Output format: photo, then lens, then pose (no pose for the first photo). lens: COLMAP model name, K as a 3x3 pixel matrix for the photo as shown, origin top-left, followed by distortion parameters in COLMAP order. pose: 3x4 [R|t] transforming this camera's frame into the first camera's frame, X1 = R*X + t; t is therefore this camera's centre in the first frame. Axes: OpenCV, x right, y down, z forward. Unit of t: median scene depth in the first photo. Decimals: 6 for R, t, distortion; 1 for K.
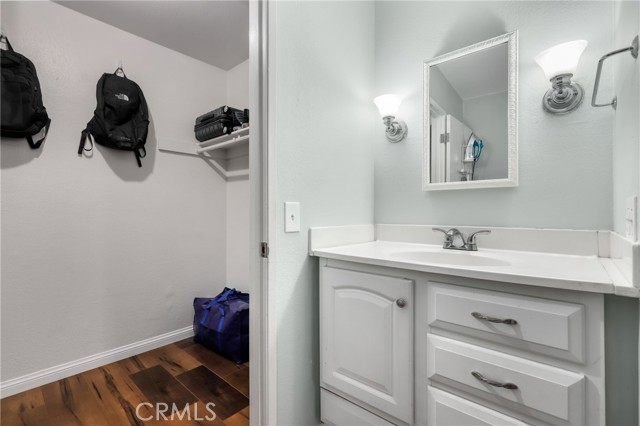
lens RADIAL K [[290.2, 0, 322.8], [0, 290.2, 211.6], [0, 0, 1]] dist [0.000681, 0.000202]
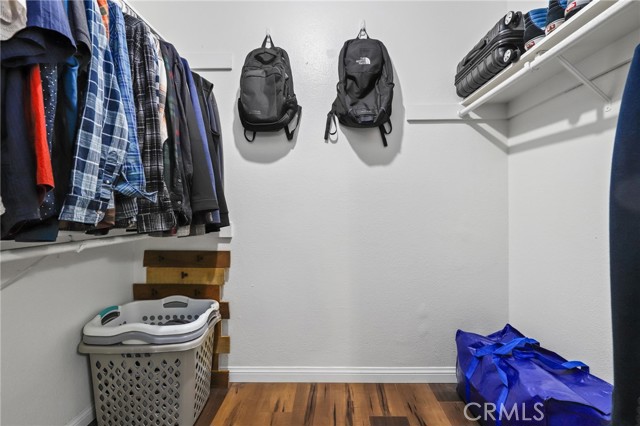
lens RADIAL K [[291.1, 0, 321.7], [0, 291.1, 203.5], [0, 0, 1]] dist [0.000909, -0.000154]
pose [[0.642596, -0.004802, -0.766190, -0.143158], [0.008808, 0.999961, 0.001120, -0.000922], [0.766155, -0.007468, 0.642613, 0.376765]]
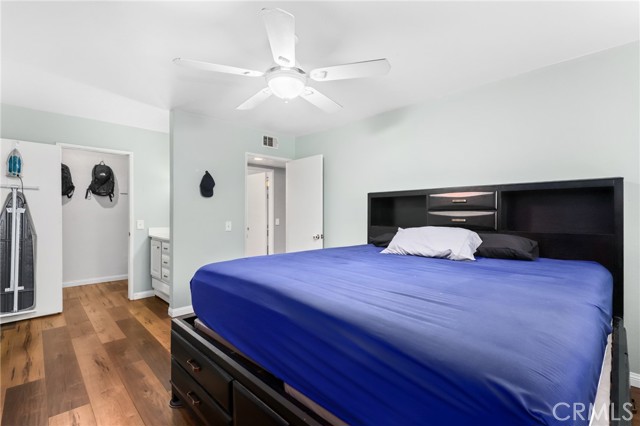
lens RADIAL K [[298.0, 0, 320.3], [0, 298.0, 214.7], [0, 0, 1]] dist [-0.000818, -0.000172]
pose [[0.997104, 0.001152, -0.076043, 1.282429], [-0.000843, 0.999991, 0.004099, -0.064453], [0.076047, -0.004023, 0.997096, -1.314186]]
